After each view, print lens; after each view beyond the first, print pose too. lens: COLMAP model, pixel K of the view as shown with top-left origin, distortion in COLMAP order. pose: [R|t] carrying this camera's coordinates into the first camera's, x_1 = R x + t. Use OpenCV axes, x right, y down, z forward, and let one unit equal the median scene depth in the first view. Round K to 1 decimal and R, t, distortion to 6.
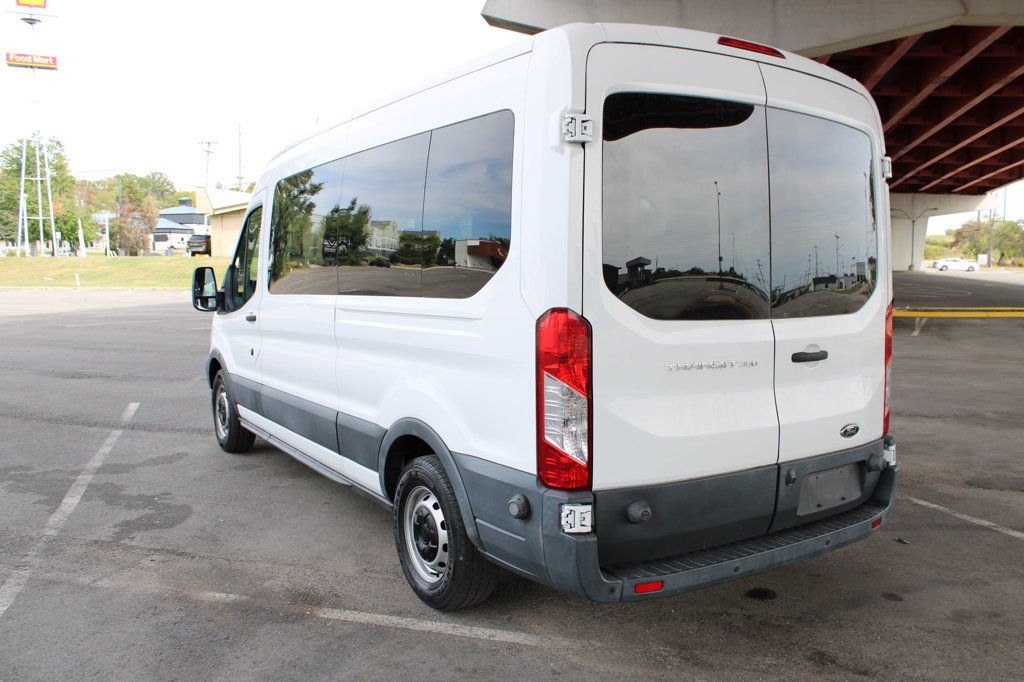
lens RADIAL K [[861.3, 0, 509.3], [0, 861.3, 338.4], [0, 0, 1]] dist [-0.163885, 0.139382]
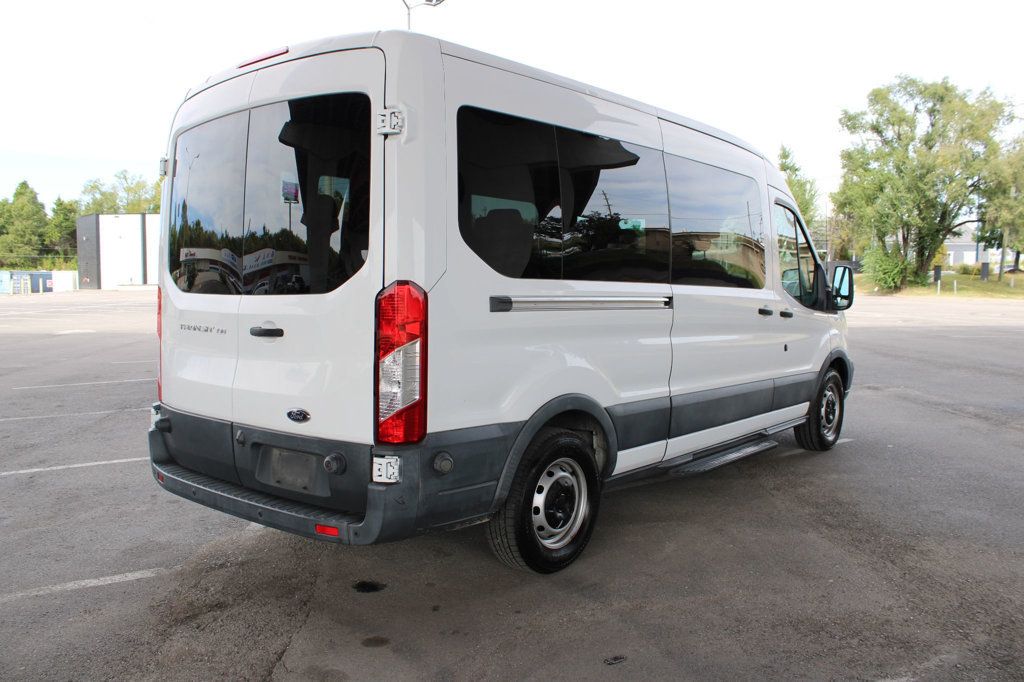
lens RADIAL K [[861.3, 0, 509.3], [0, 861.3, 338.4], [0, 0, 1]] dist [-0.163885, 0.139382]
pose [[0.294842, 0.055600, -0.953927, 1.454059], [-0.077057, 0.996438, 0.034261, -0.029812], [0.952434, 0.063405, 0.298076, 0.975501]]
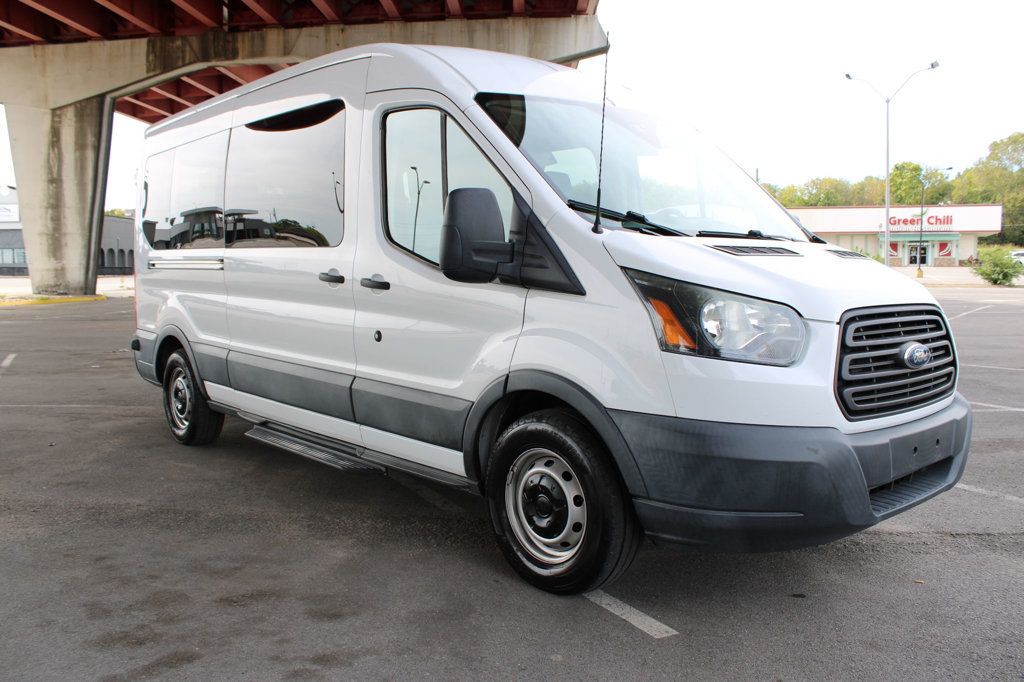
lens RADIAL K [[861.3, 0, 509.3], [0, 861.3, 338.4], [0, 0, 1]] dist [-0.163885, 0.139382]
pose [[-0.989966, 0.009153, -0.141010, -0.063142], [-0.013110, 0.987646, 0.156151, -0.171671], [0.140697, 0.156433, -0.977616, 3.184114]]
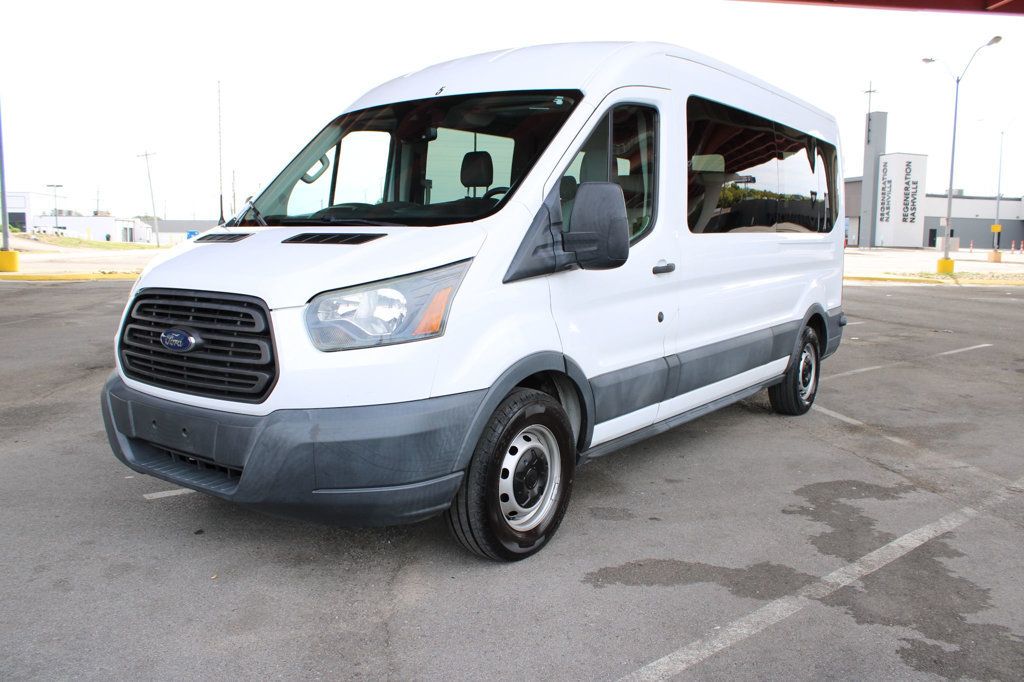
lens RADIAL K [[861.3, 0, 509.3], [0, 861.3, 338.4], [0, 0, 1]] dist [-0.163885, 0.139382]
pose [[-0.346755, -0.112761, 0.931153, -1.060487], [0.063919, 0.987599, 0.143400, -0.145356], [-0.935775, 0.109243, -0.335247, 2.642953]]
